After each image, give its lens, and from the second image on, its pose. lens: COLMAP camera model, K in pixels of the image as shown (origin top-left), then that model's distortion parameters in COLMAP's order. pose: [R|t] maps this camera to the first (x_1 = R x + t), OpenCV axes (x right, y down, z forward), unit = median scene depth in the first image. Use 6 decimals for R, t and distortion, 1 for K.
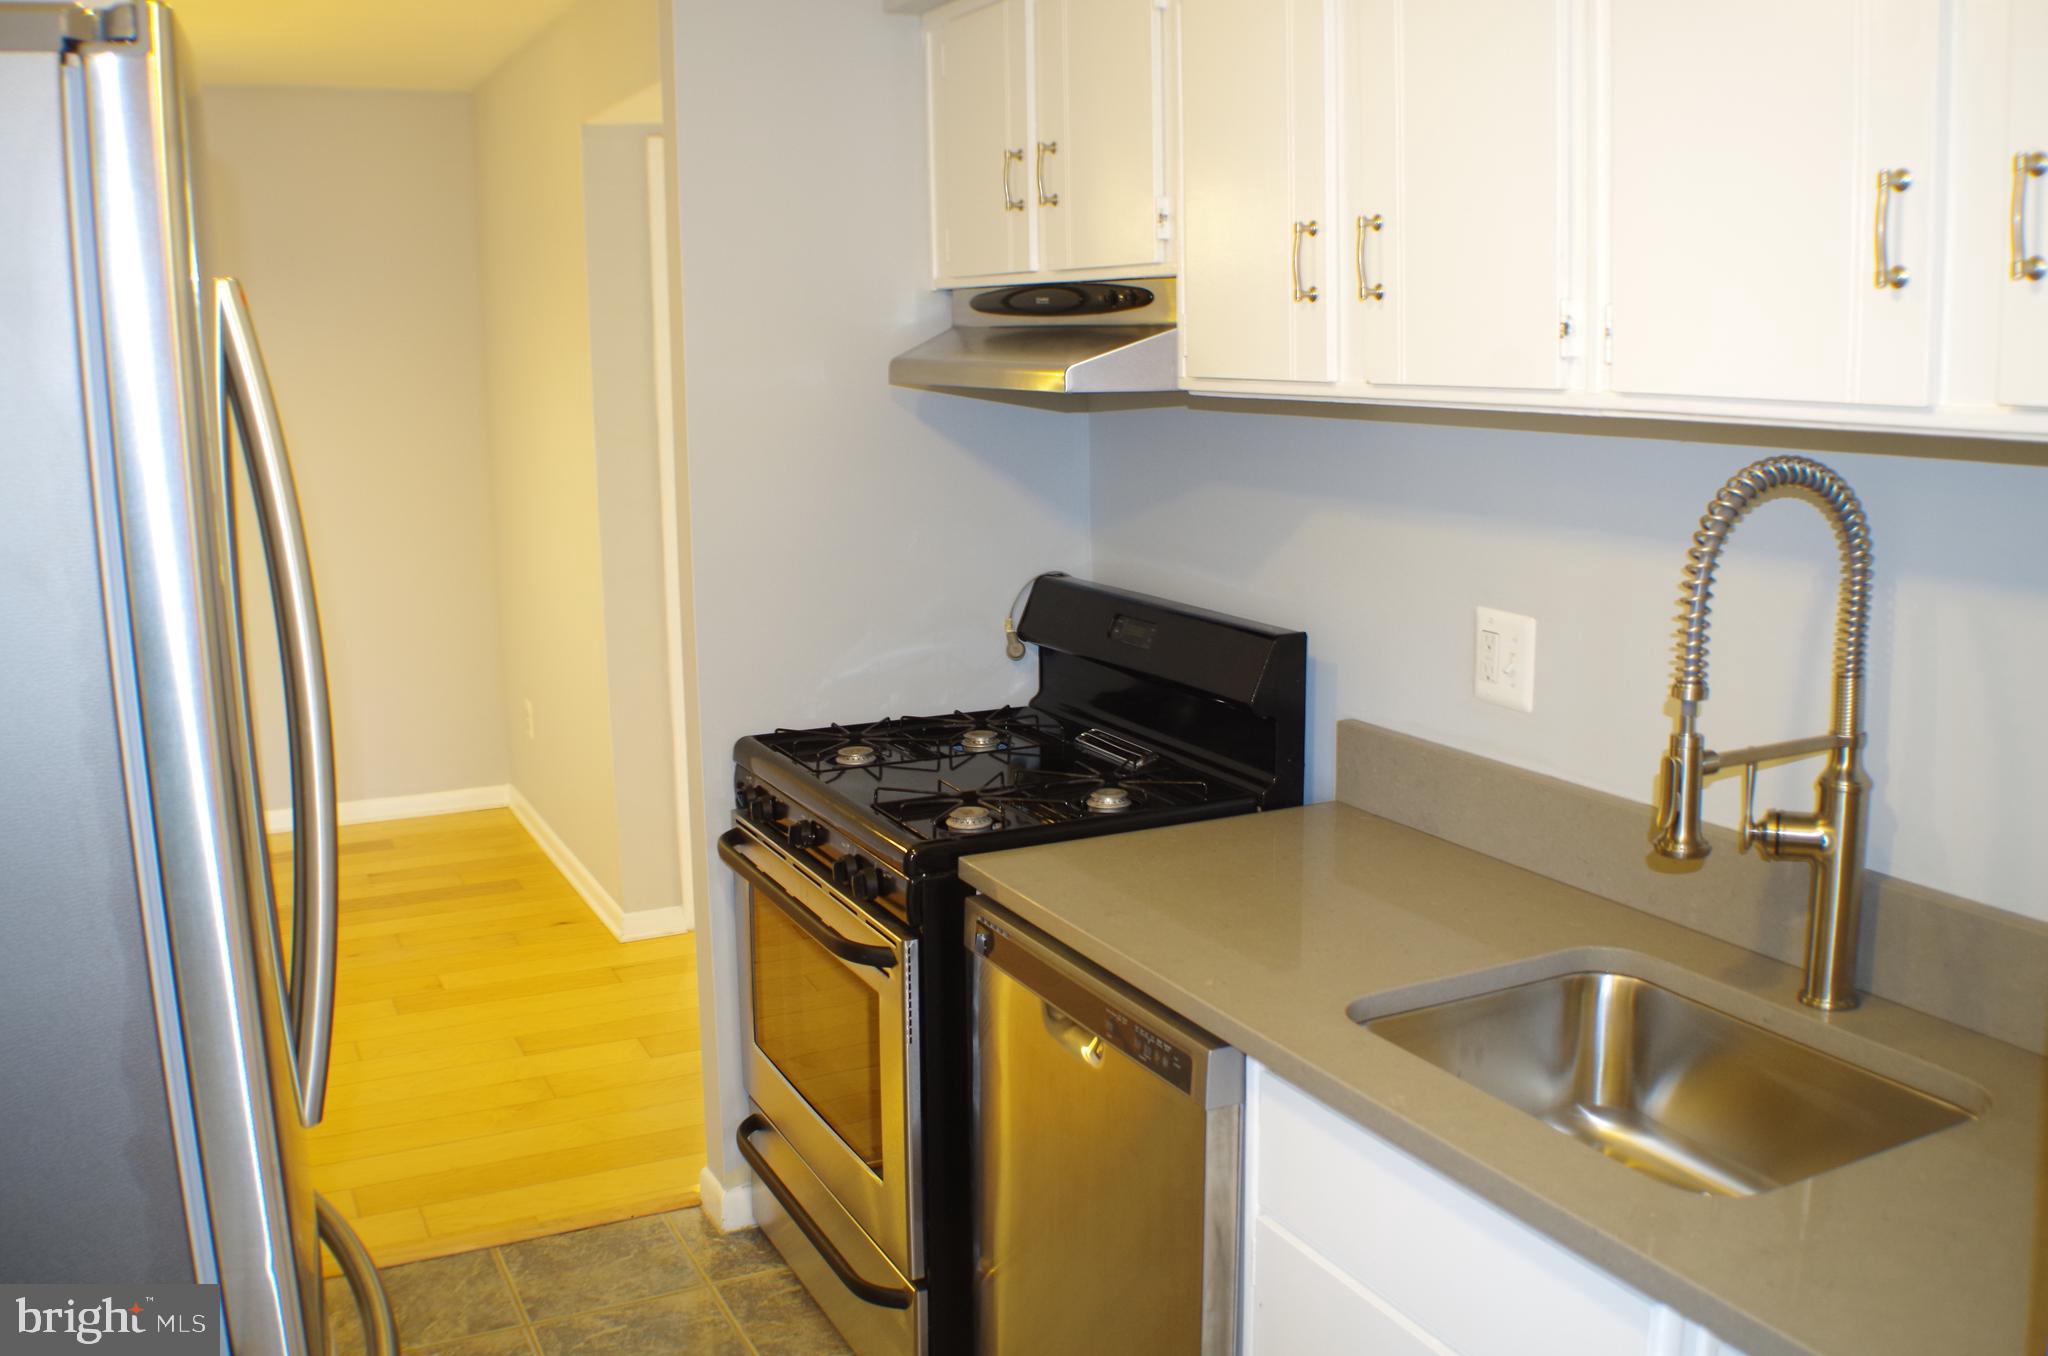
lens RADIAL K [[1794.0, 0, 1024.0], [0, 1794.0, 678.0], [0, 0, 1]] dist [-0.165221, 0.058930]
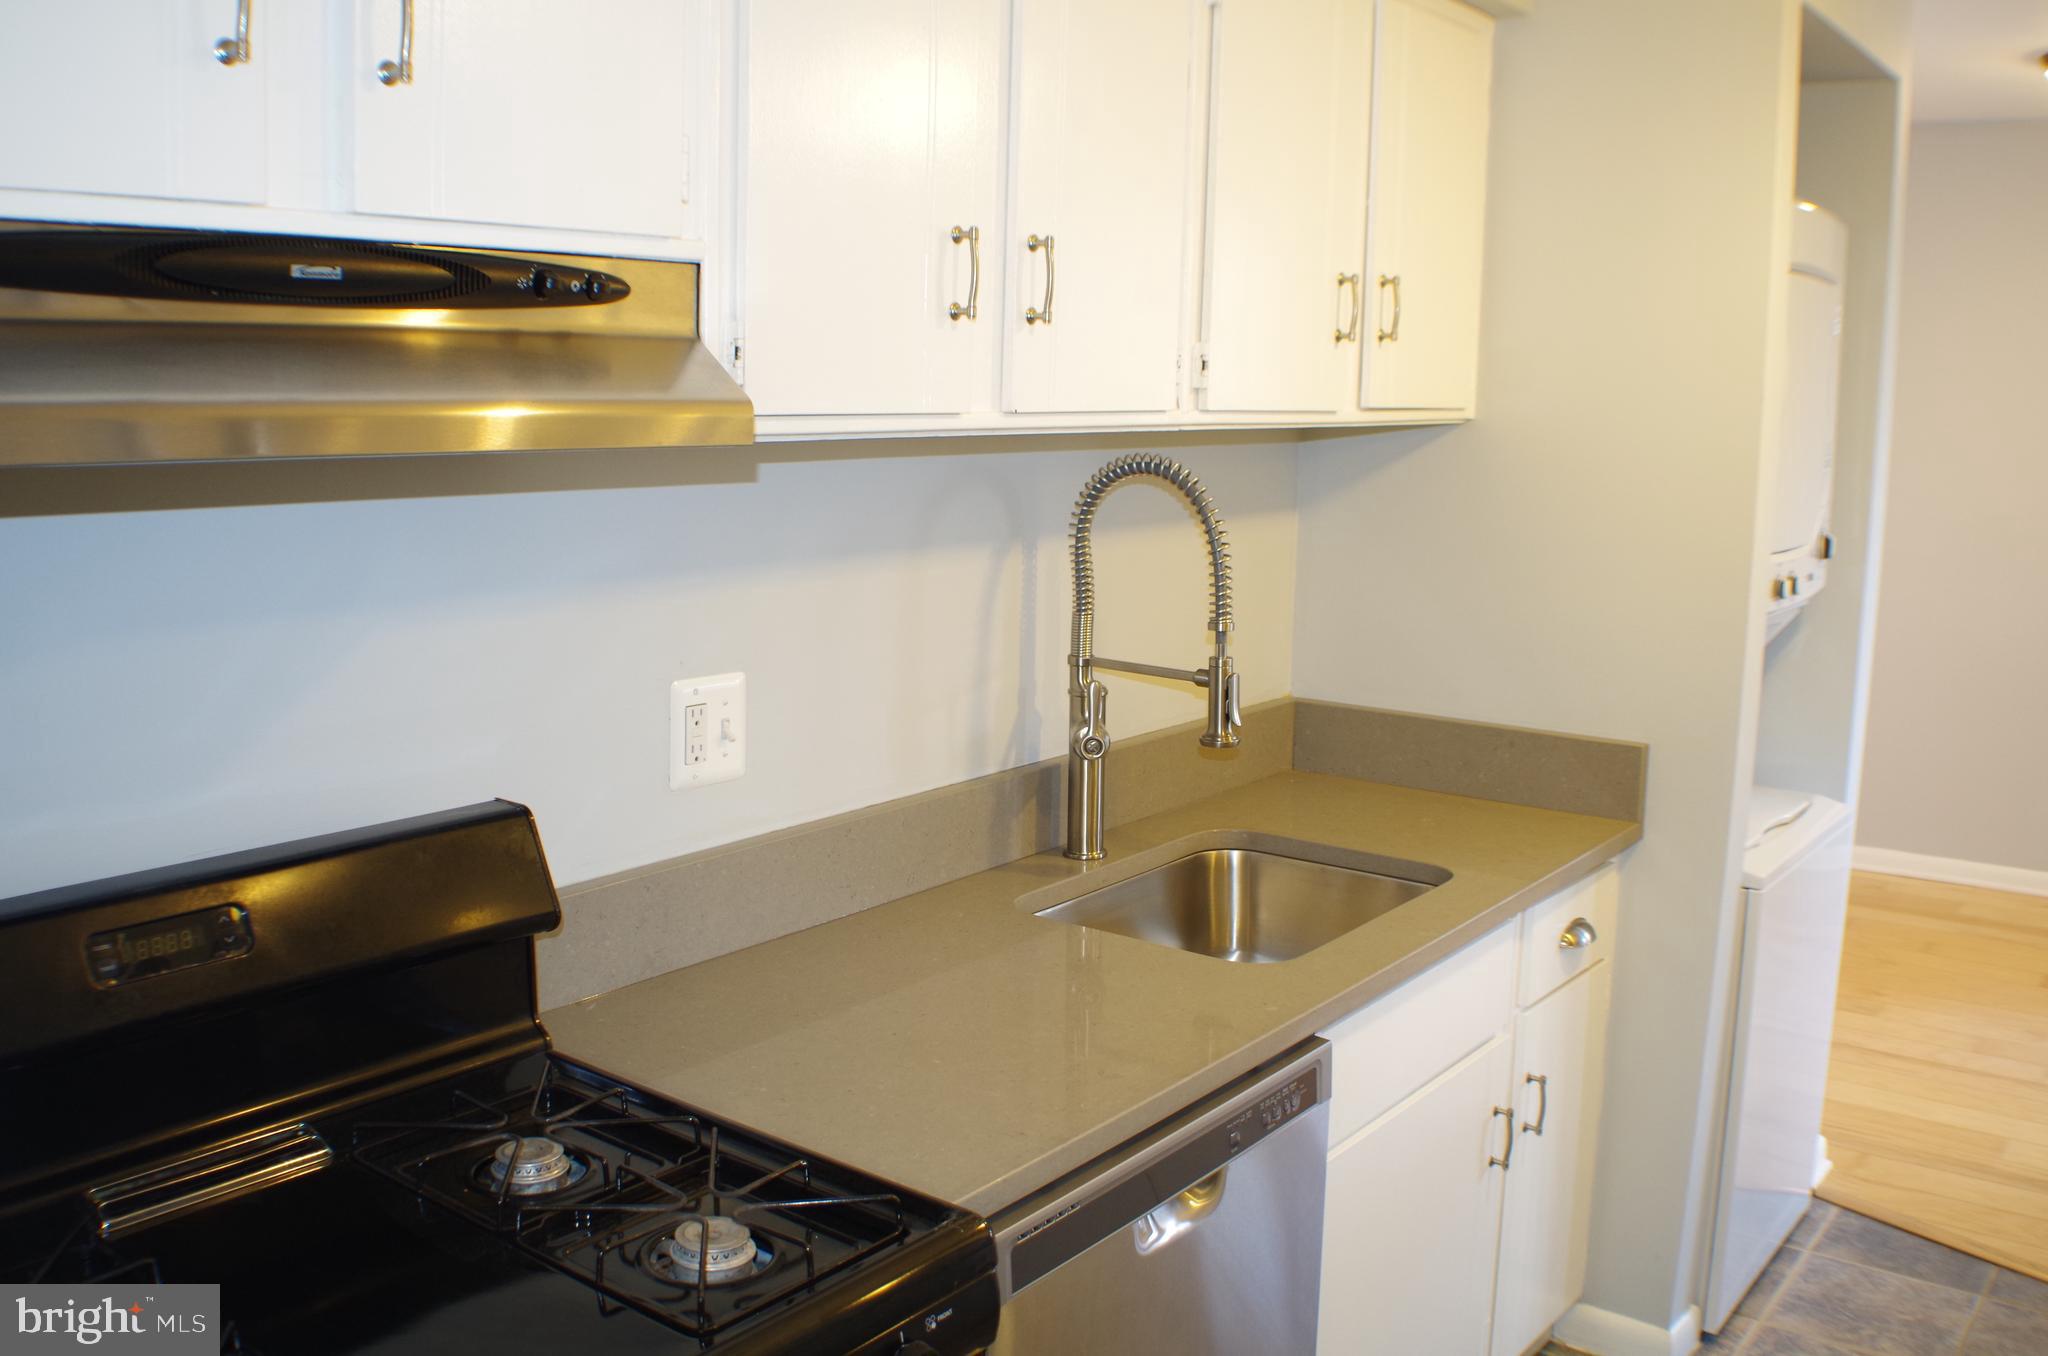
lens RADIAL K [[1794.0, 0, 1024.0], [0, 1794.0, 678.0], [0, 0, 1]] dist [-0.165221, 0.058930]
pose [[-0.431185, -0.159479, 0.888058, -0.556459], [0.142174, 0.959949, 0.241421, -0.220978], [-0.890992, 0.230356, -0.391241, 1.186081]]
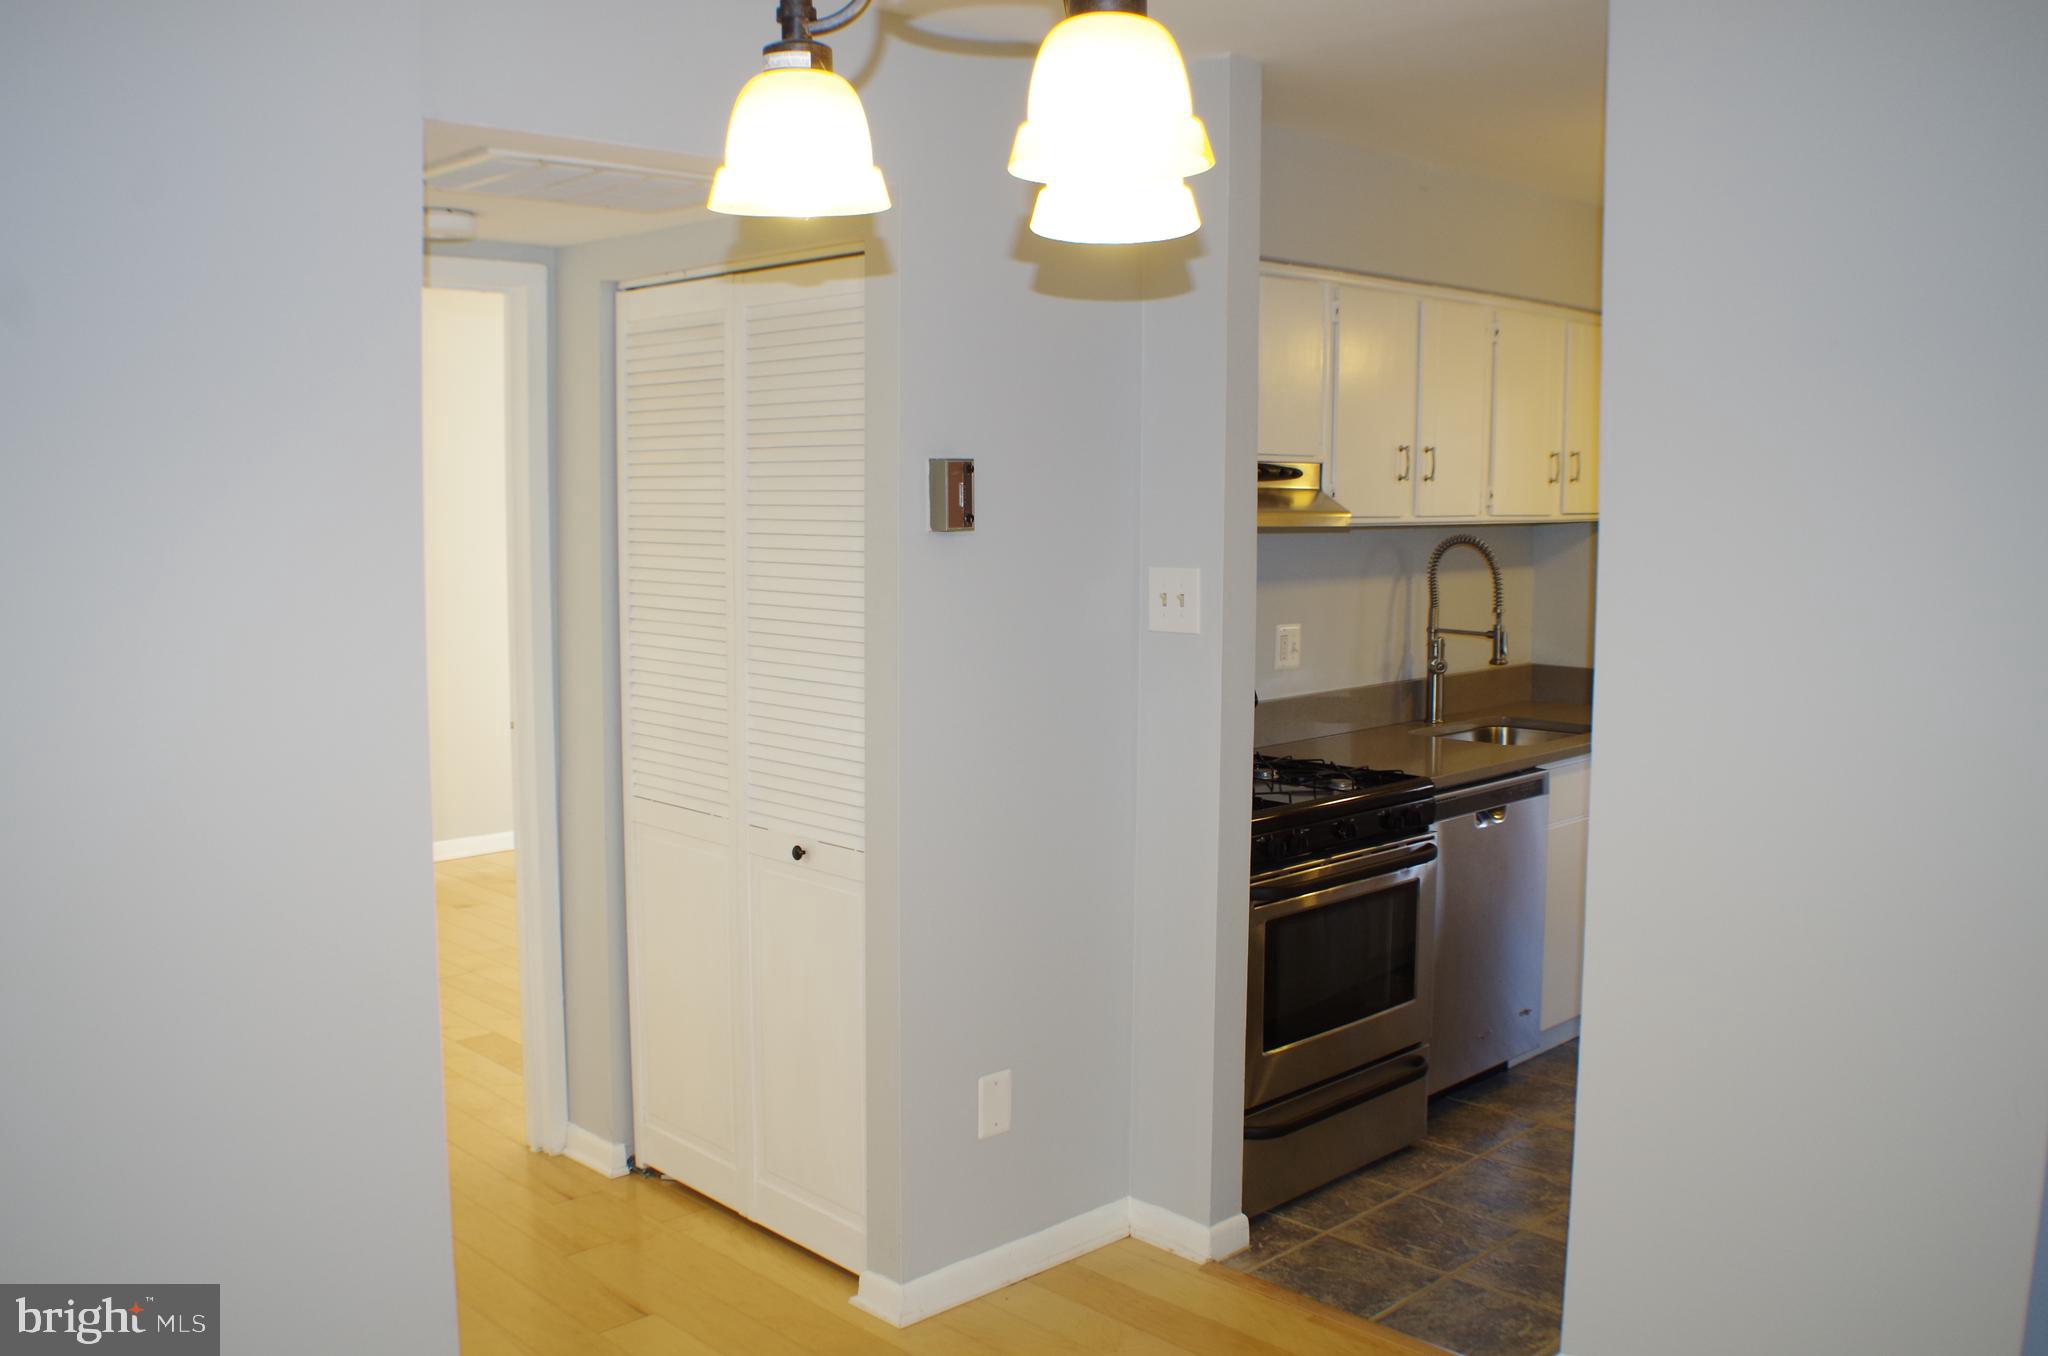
lens RADIAL K [[1794.0, 0, 1024.0], [0, 1794.0, 678.0], [0, 0, 1]] dist [-0.165221, 0.058930]
pose [[-0.308607, -0.106385, 0.945222, -1.612253], [0.163873, 0.972921, 0.163006, -0.365834], [-0.936967, 0.205201, -0.282816, 1.876942]]
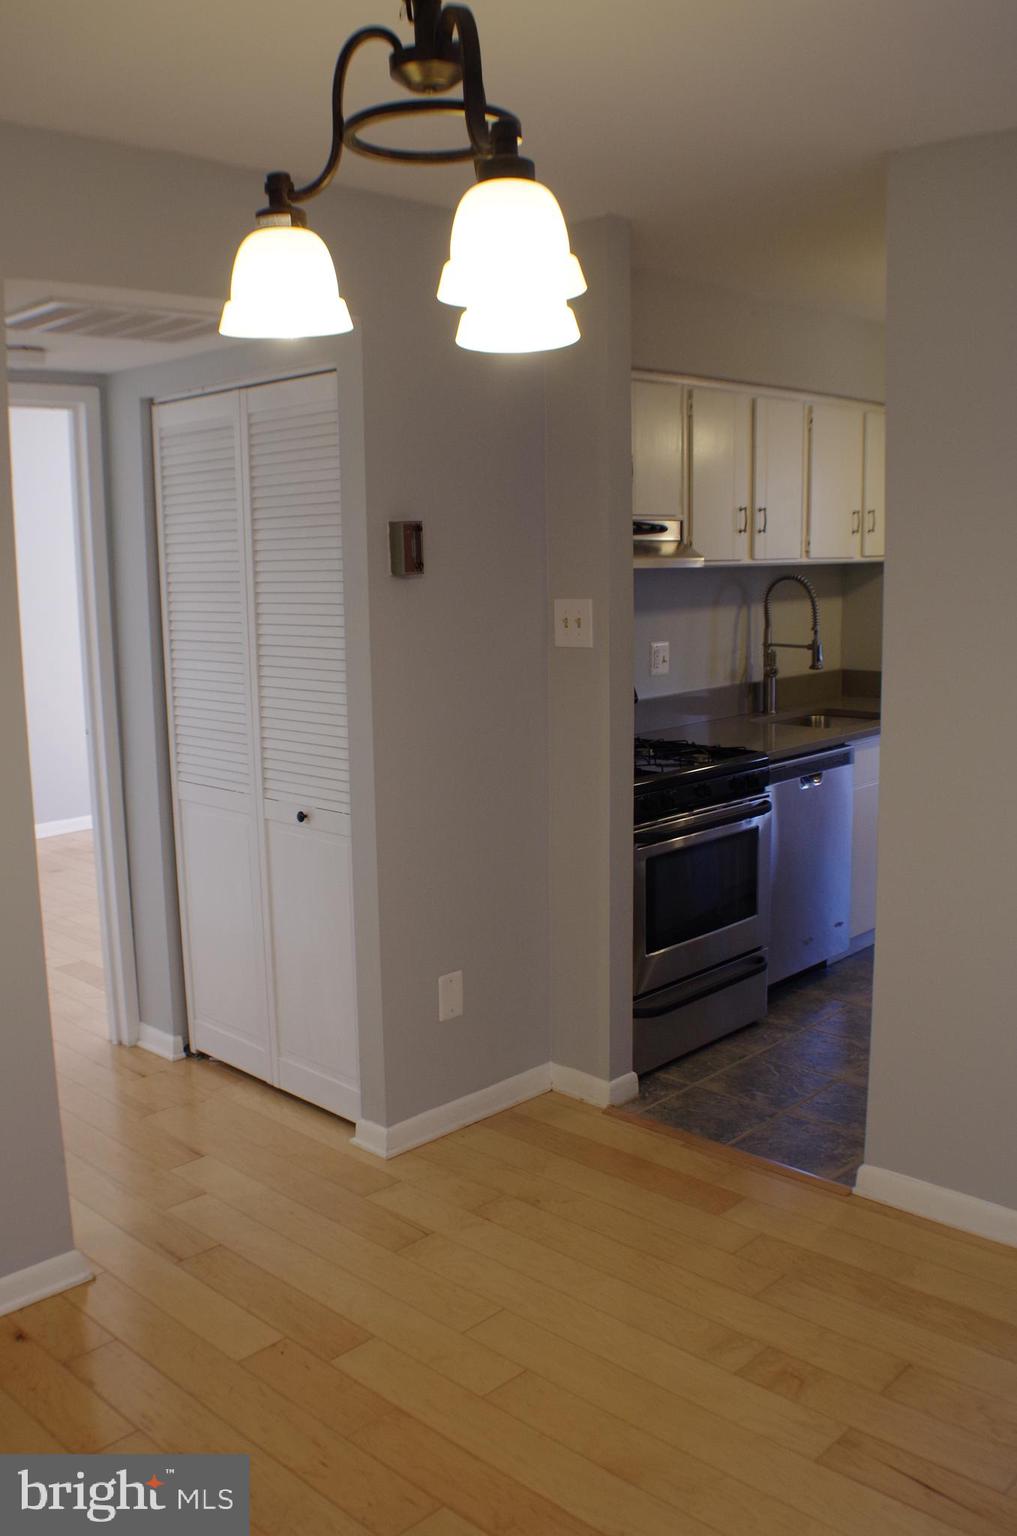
lens RADIAL K [[1345.5, 0, 481.5], [0, 1345.5, 802.4], [0, 0, 1]] dist [-0.165221, 0.058930]
pose [[-0.320653, -0.172125, 0.931426, -1.644993], [0.186781, 0.952551, 0.240330, -0.354335], [-0.928598, 0.251036, -0.273289, 1.884756]]
